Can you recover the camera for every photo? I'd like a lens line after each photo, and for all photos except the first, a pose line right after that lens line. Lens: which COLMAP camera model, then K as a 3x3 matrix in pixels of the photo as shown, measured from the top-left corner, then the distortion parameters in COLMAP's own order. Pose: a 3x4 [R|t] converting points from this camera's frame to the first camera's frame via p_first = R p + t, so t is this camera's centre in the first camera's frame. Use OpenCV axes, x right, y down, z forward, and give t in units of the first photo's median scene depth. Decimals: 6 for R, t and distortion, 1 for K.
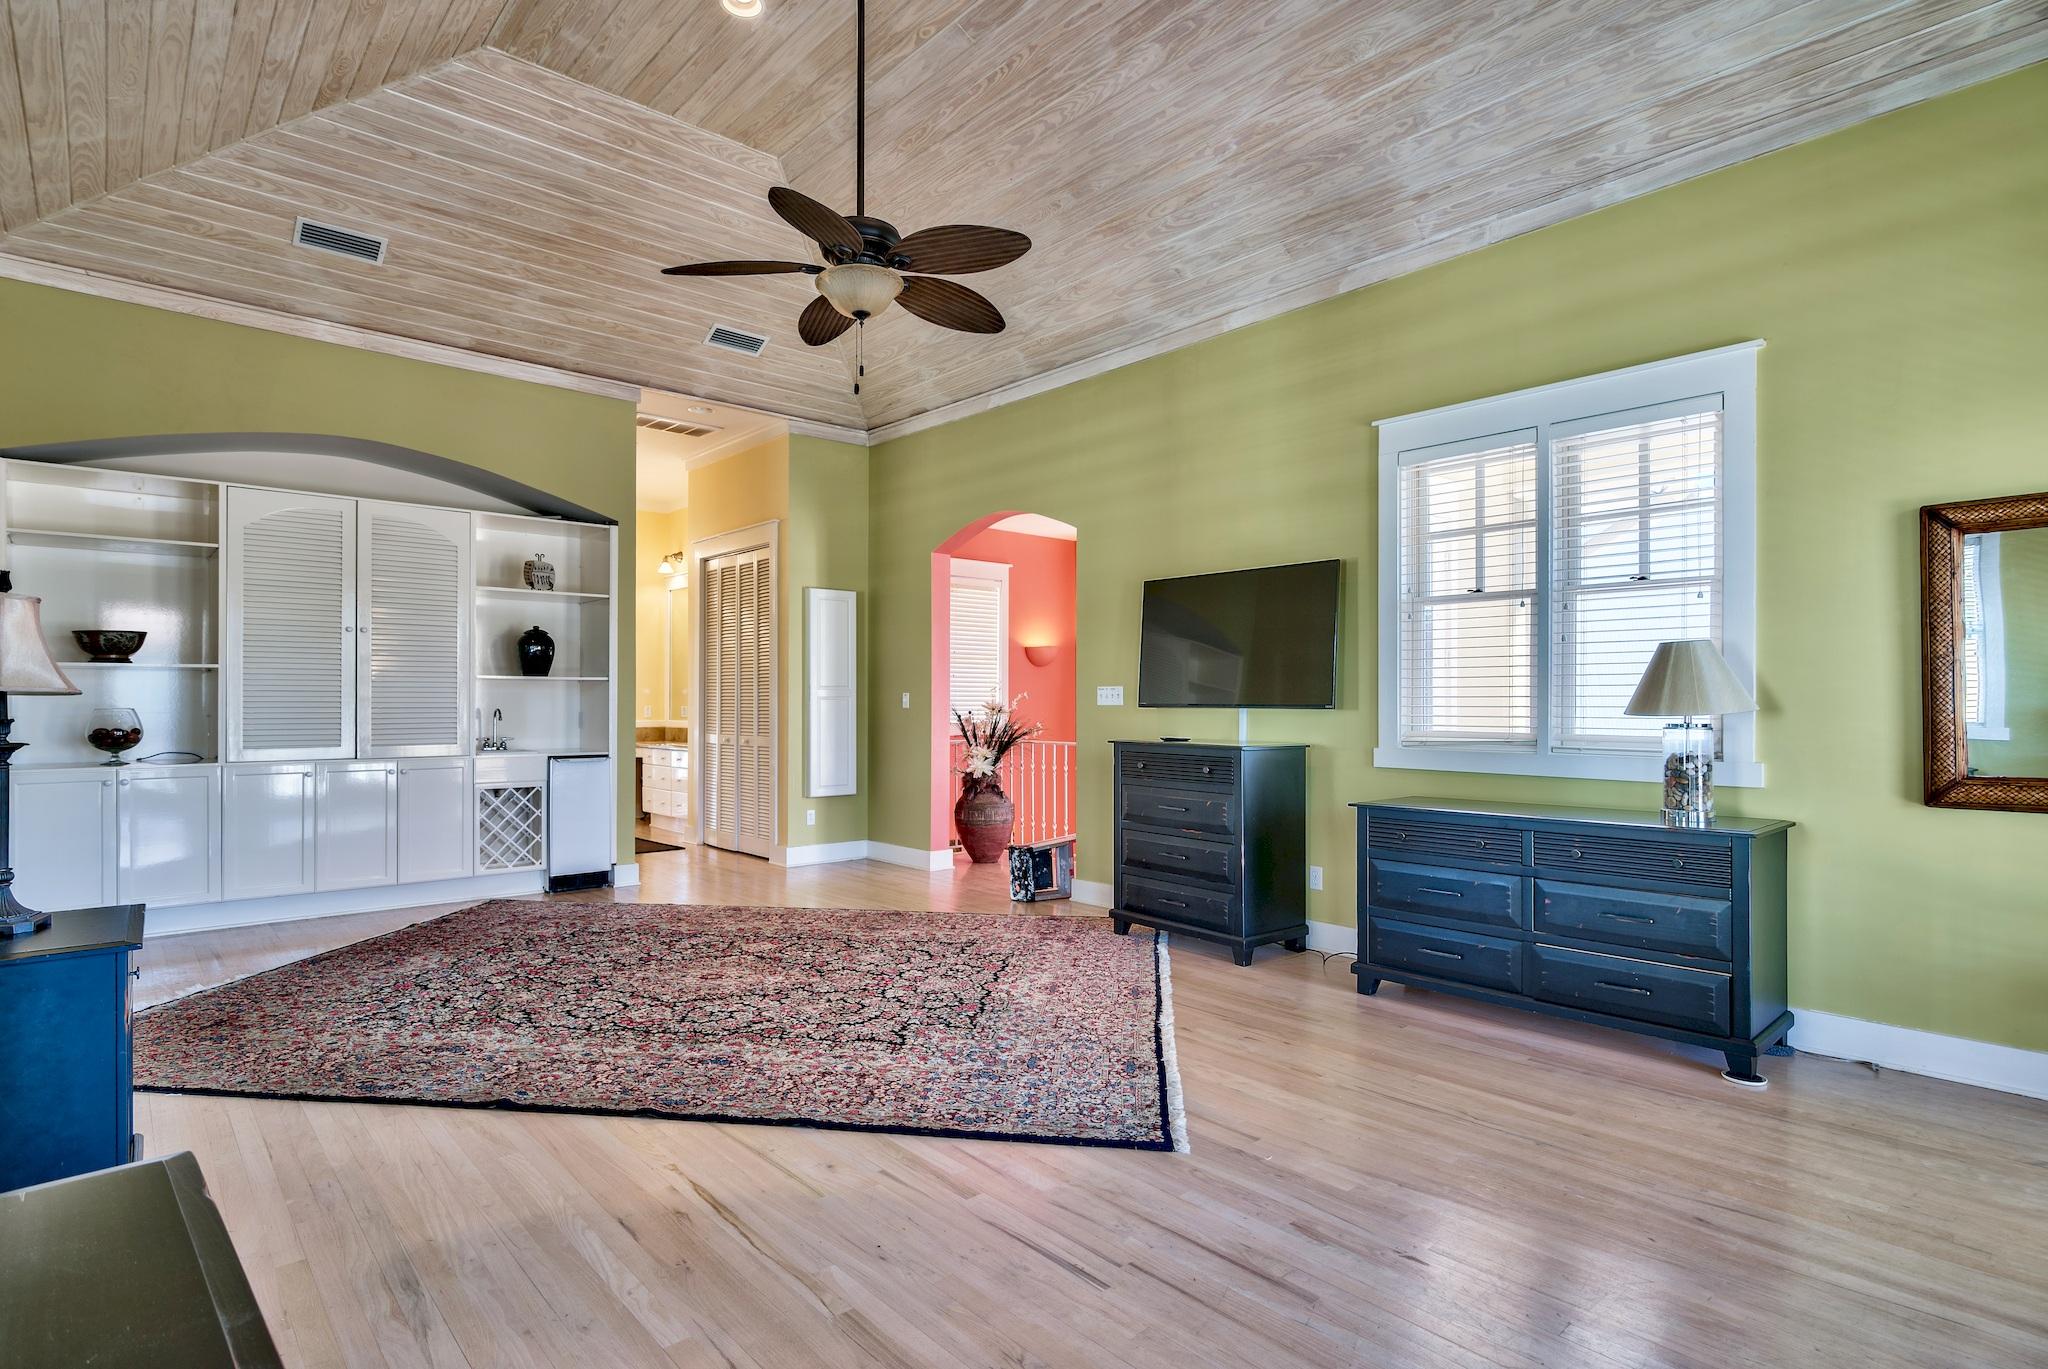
lens RADIAL K [[1032.9, 0, 1017.1], [0, 1032.9, 693.0], [0, 0, 1]] dist [-0.002239, 0.000983]
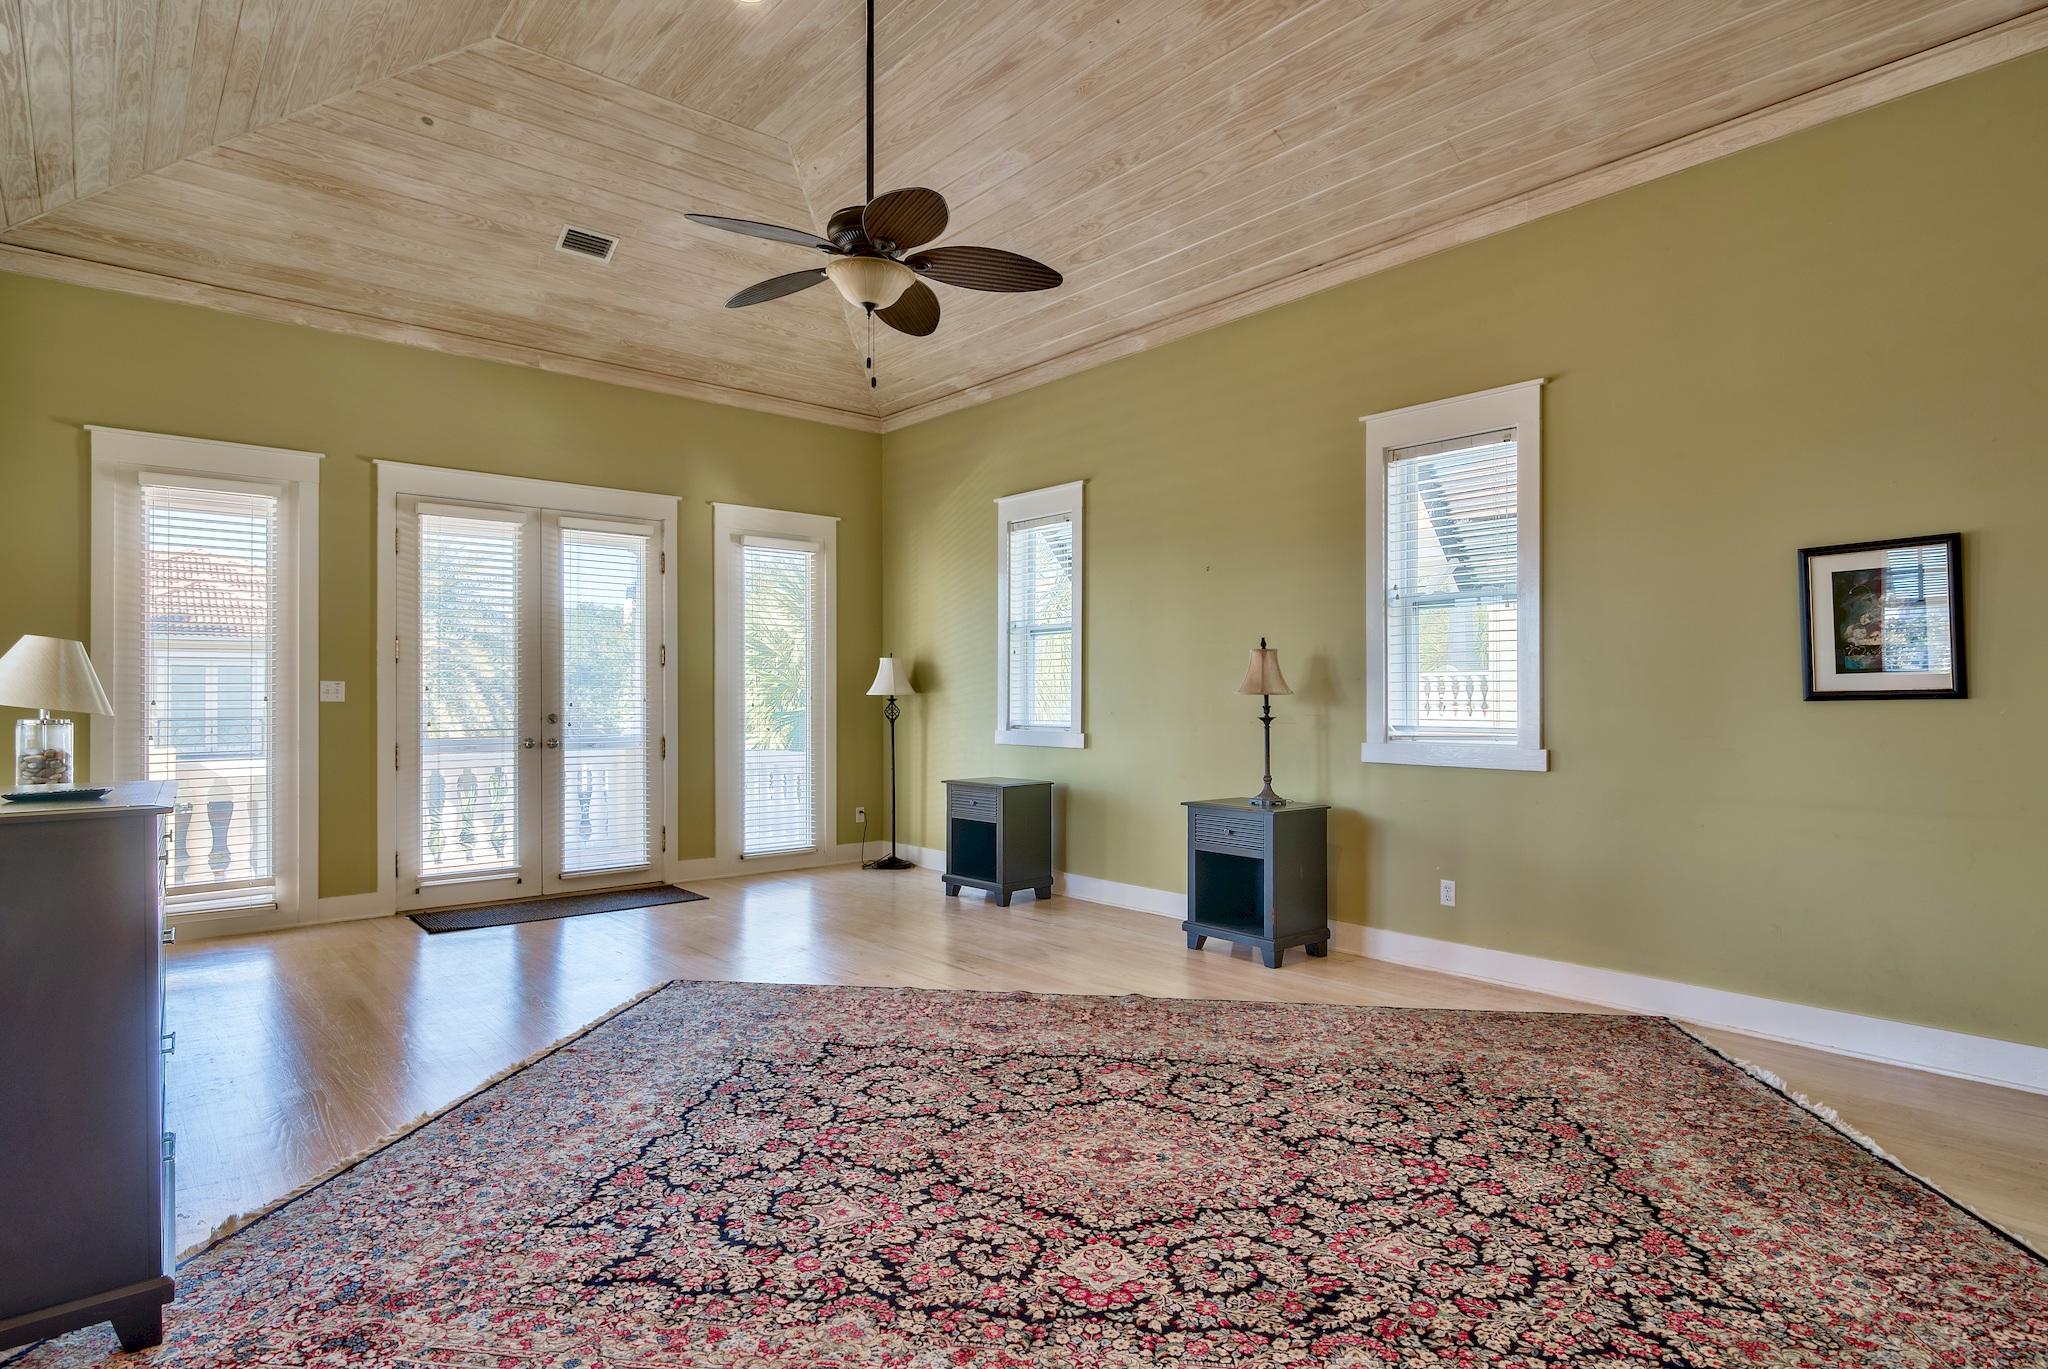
lens RADIAL K [[1088.9, 0, 1020.5], [0, 1088.9, 688.8], [0, 0, 1]] dist [-0.003758, 0.001578]
pose [[-0.999859, 0.000002, 0.016771, -0.267858], [-0.000271, 0.999867, -0.016283, 0.014109], [-0.016769, -0.016286, -0.999727, 1.743637]]
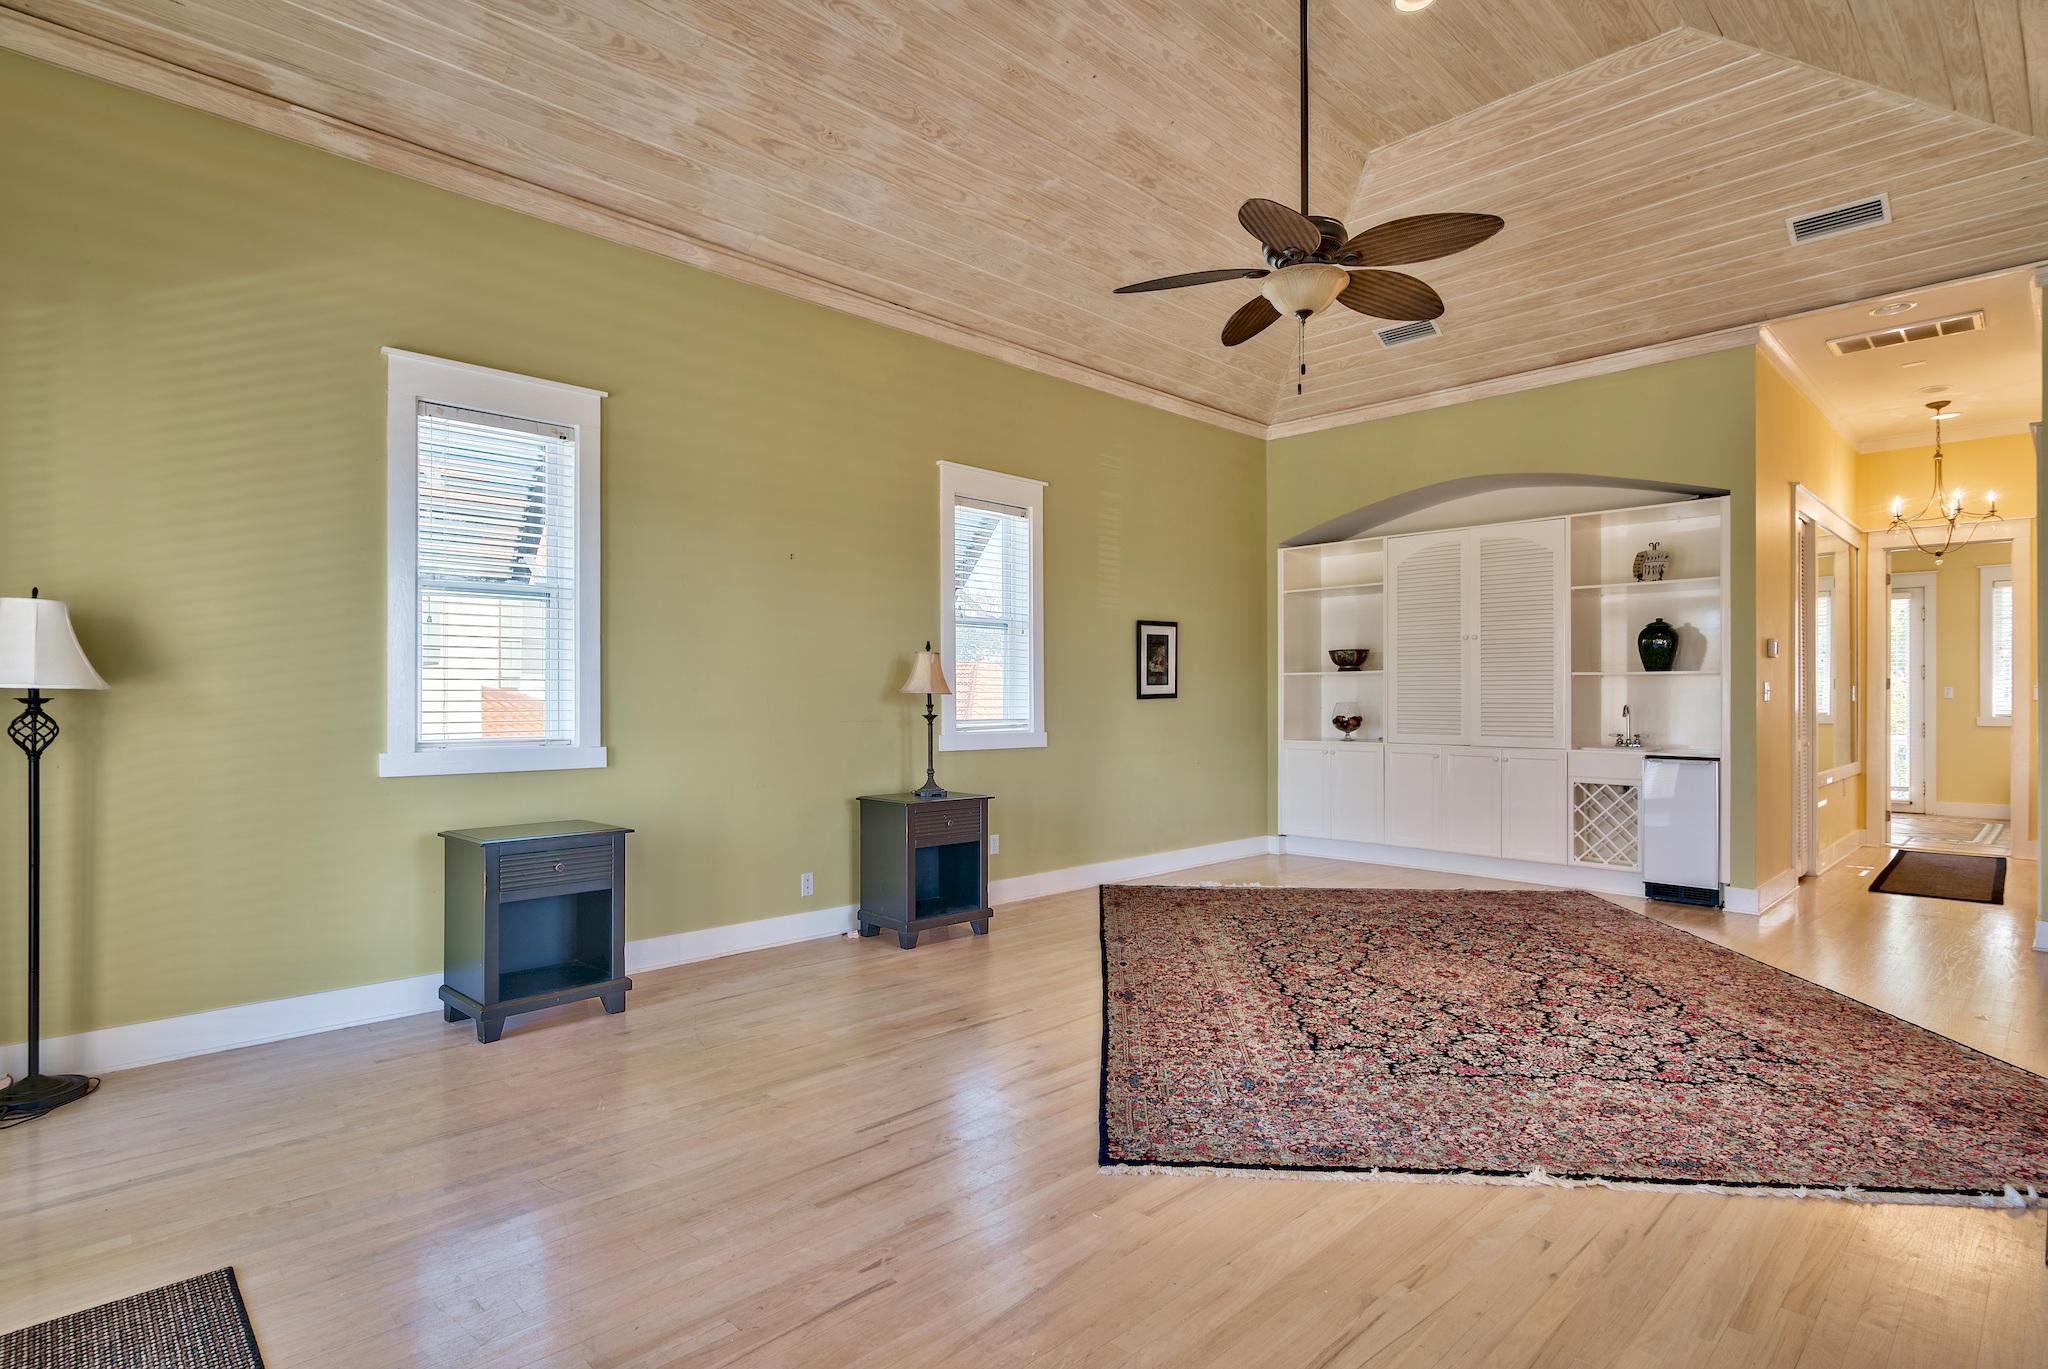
lens RADIAL K [[1032.9, 0, 1015.2], [0, 1032.9, 690.3], [0, 0, 1]] dist [-0.002239, 0.000983]
pose [[0.043411, -0.007359, -0.999030, 0.724402], [0.007719, 0.999945, -0.007030, 0.005446], [0.999027, -0.007406, 0.043465, 0.577969]]
